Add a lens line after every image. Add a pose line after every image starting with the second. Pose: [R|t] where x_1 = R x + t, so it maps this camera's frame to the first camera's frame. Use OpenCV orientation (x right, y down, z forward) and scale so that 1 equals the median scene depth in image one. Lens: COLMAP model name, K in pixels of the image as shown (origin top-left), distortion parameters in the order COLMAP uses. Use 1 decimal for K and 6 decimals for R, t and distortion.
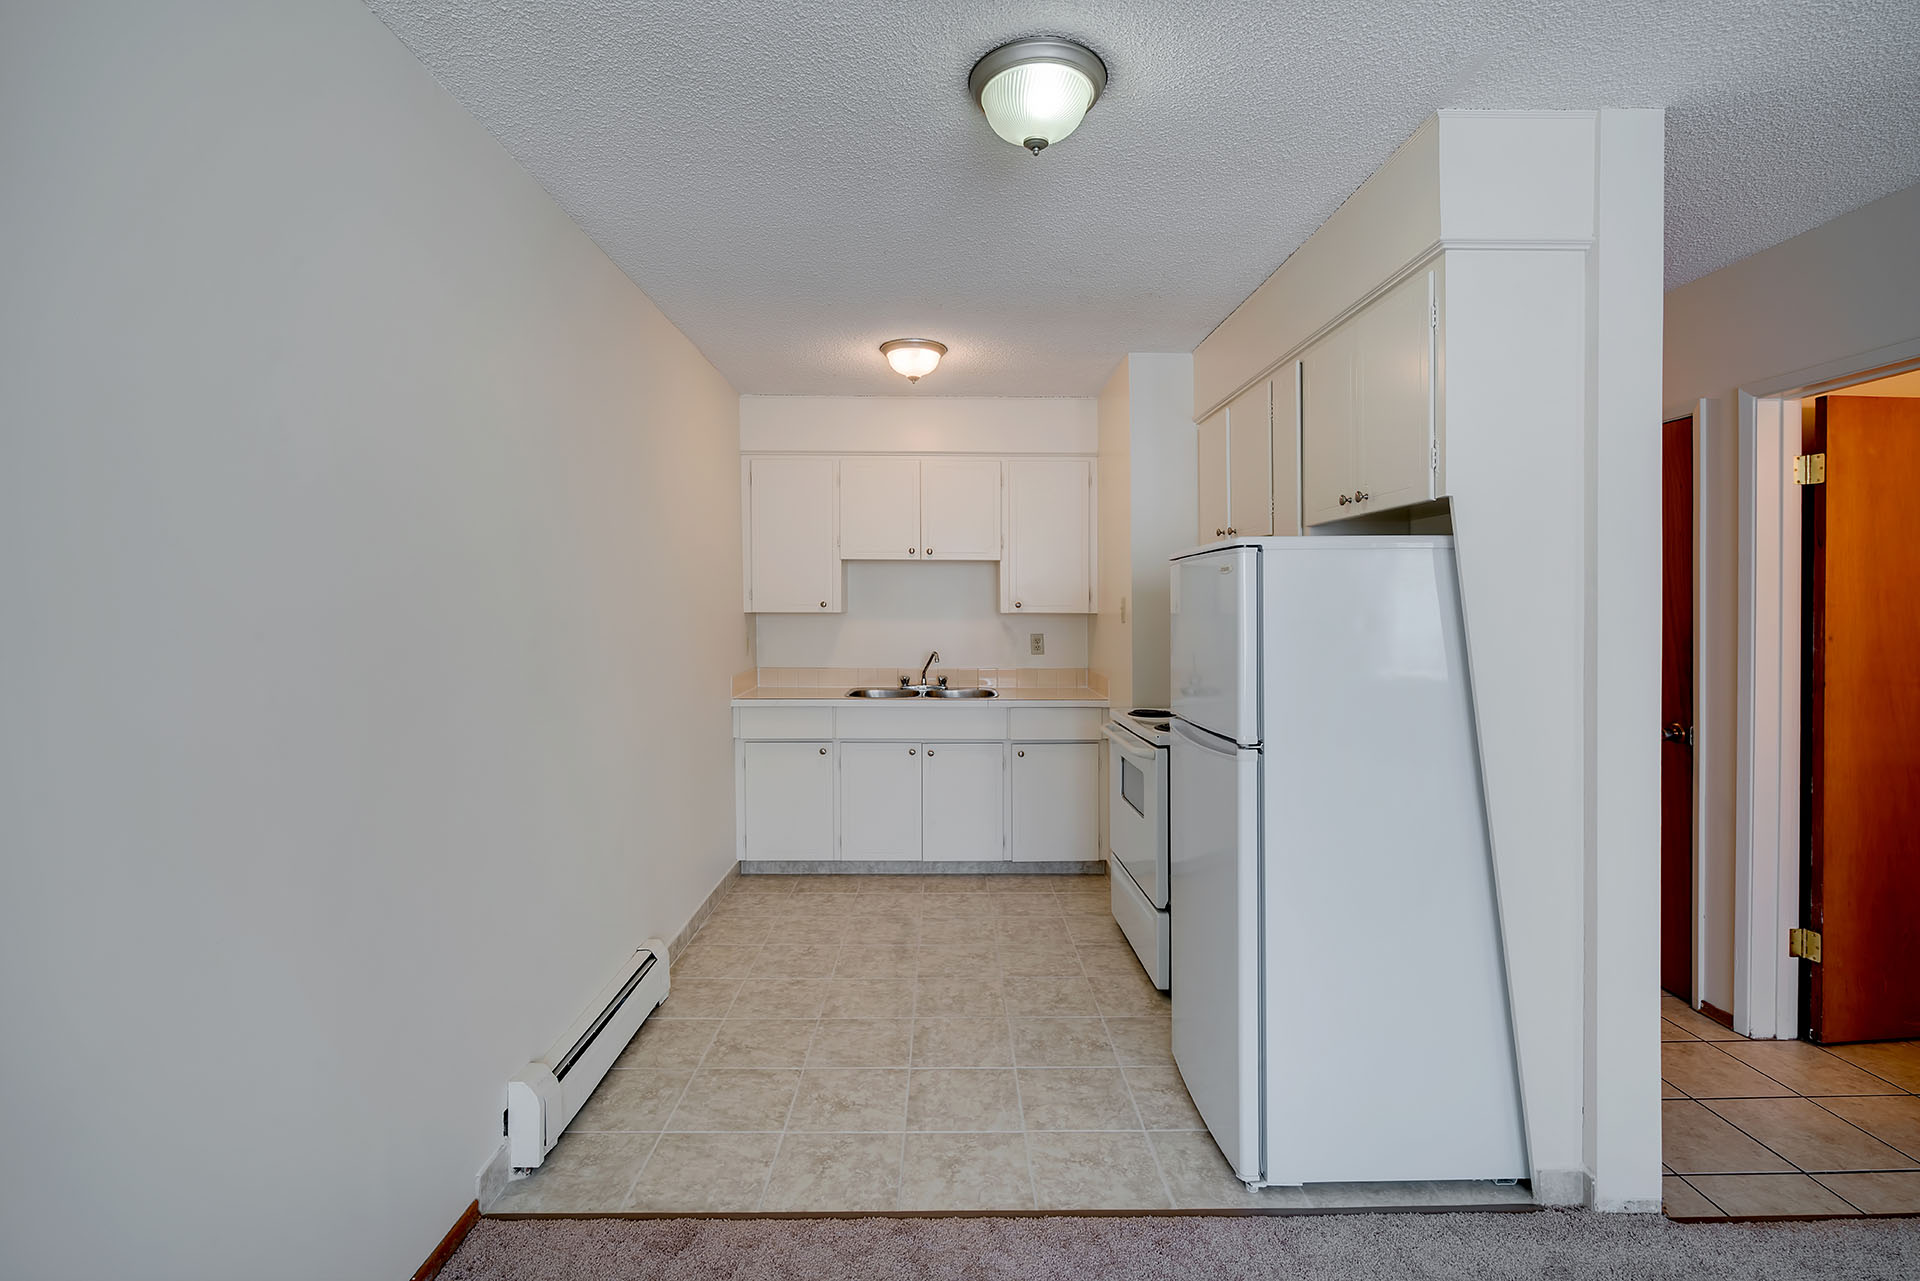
lens RADIAL K [[864.8, 0, 959.1], [0, 864.8, 609.3], [0, 0, 1]] dist [-0.001224, 0.000033]
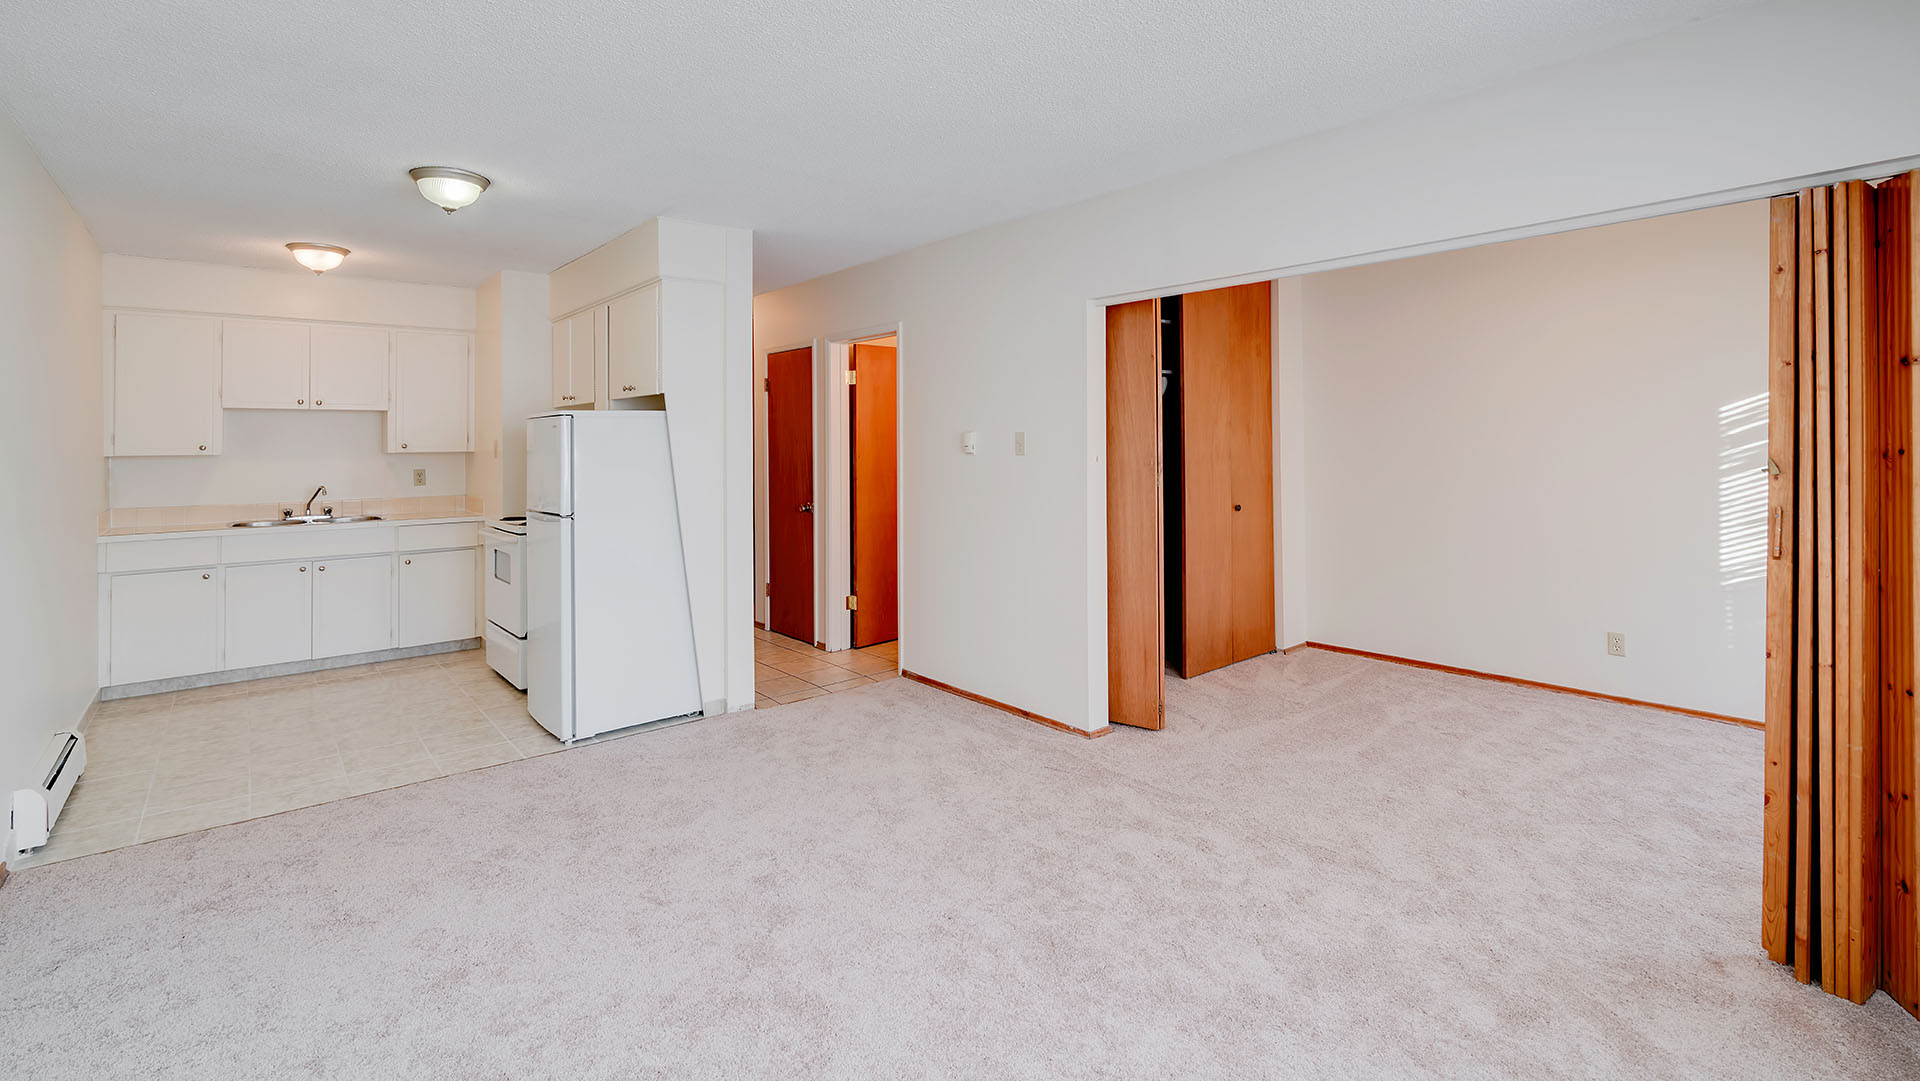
lens RADIAL K [[918.7, 0, 963.3], [0, 918.7, 410.7], [0, 0, 1]] dist [-0.000417, -0.000278]
pose [[0.790729, 0.010771, 0.612072, -0.113834], [0.013353, 0.999304, -0.034835, 0.001079], [-0.612021, 0.035718, 0.790034, -0.592472]]
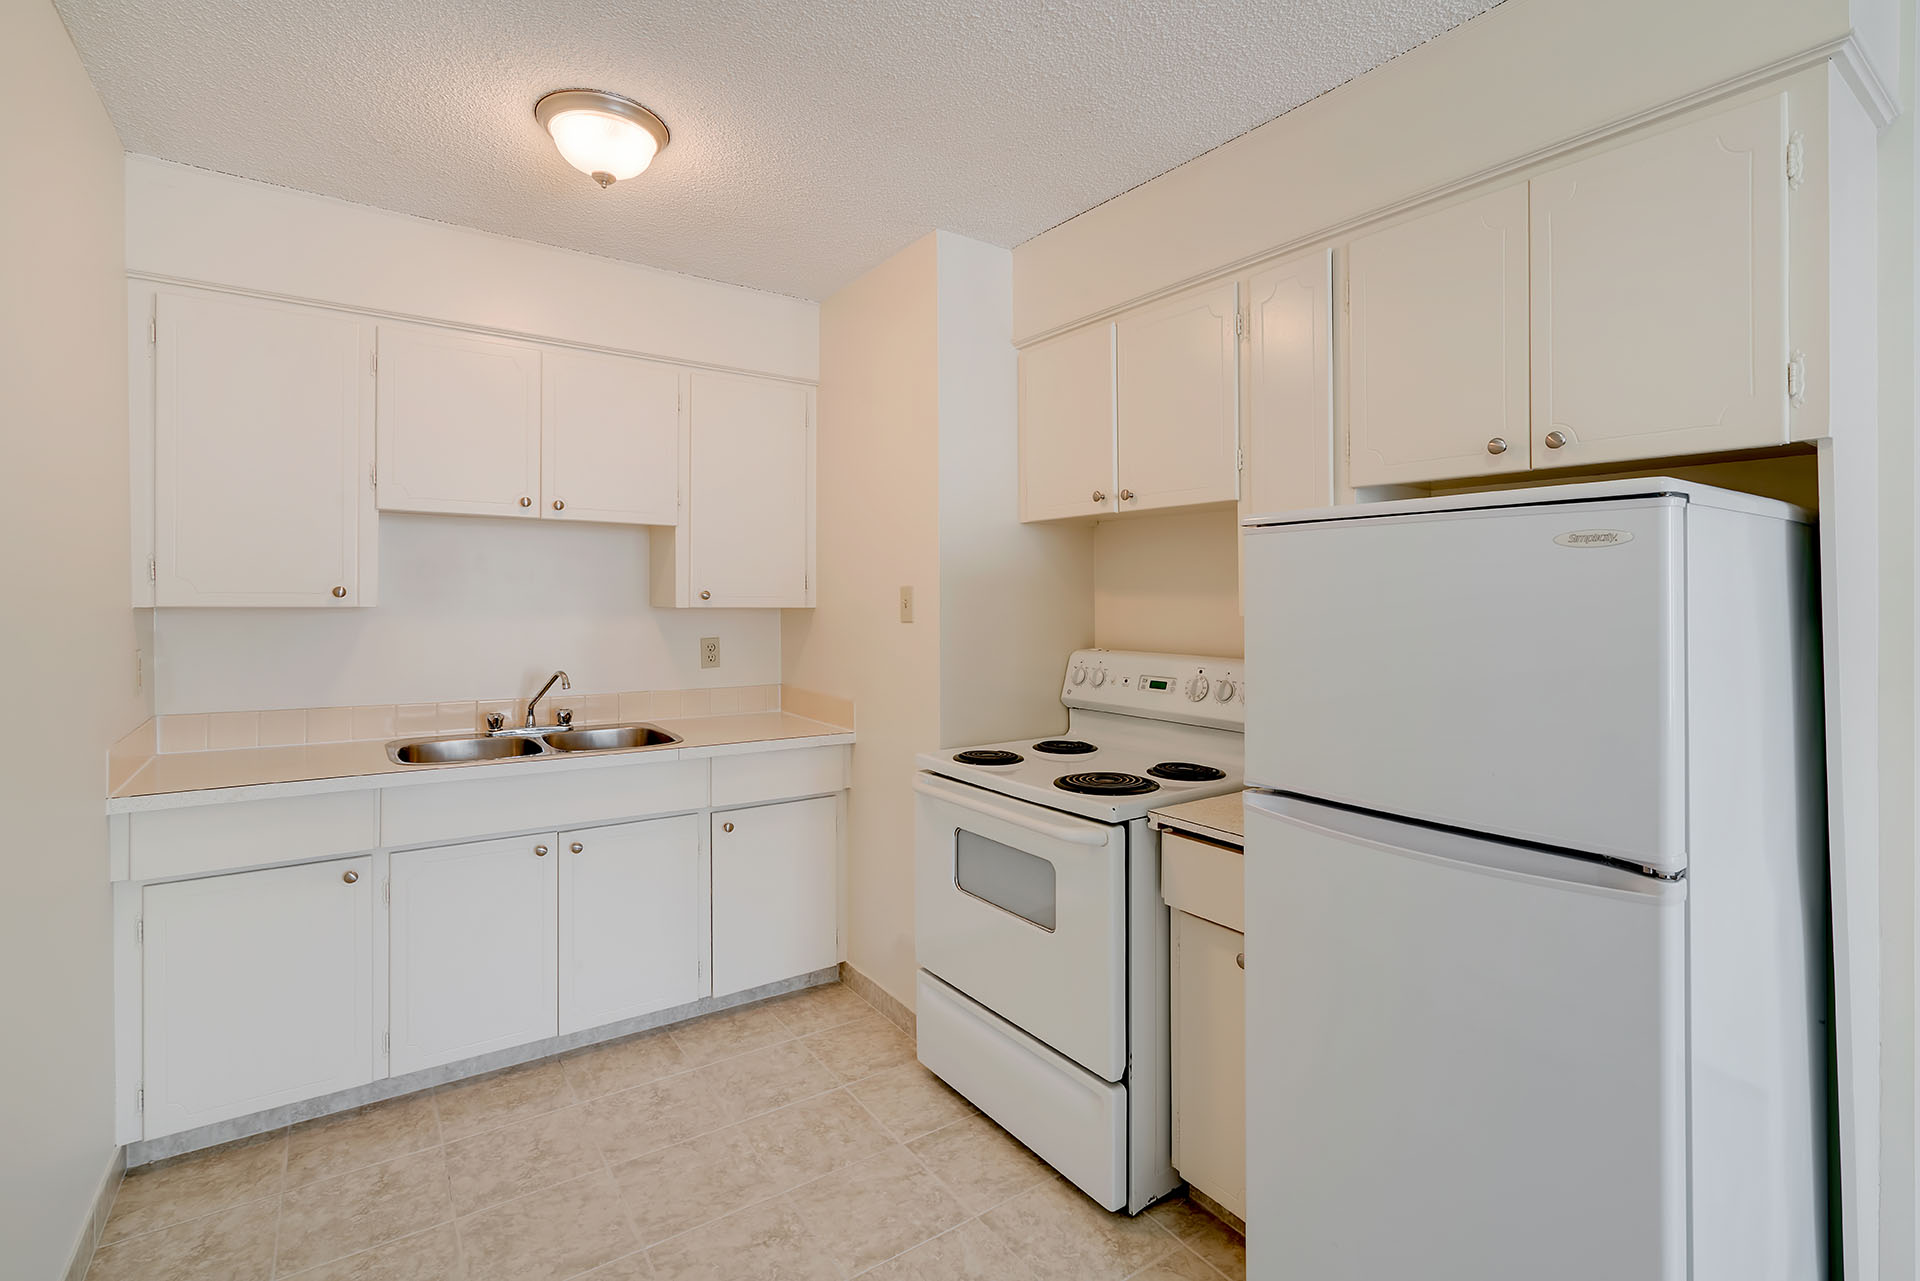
lens RADIAL K [[831.6, 0, 917.8], [0, 831.6, 593.7], [0, 0, 1]] dist [-0.001210, 0.000223]
pose [[0.826599, 0.007595, 0.562741, -0.161413], [-0.004831, 0.999968, -0.006400, -0.003176], [-0.562771, 0.002571, 0.826609, 0.408940]]
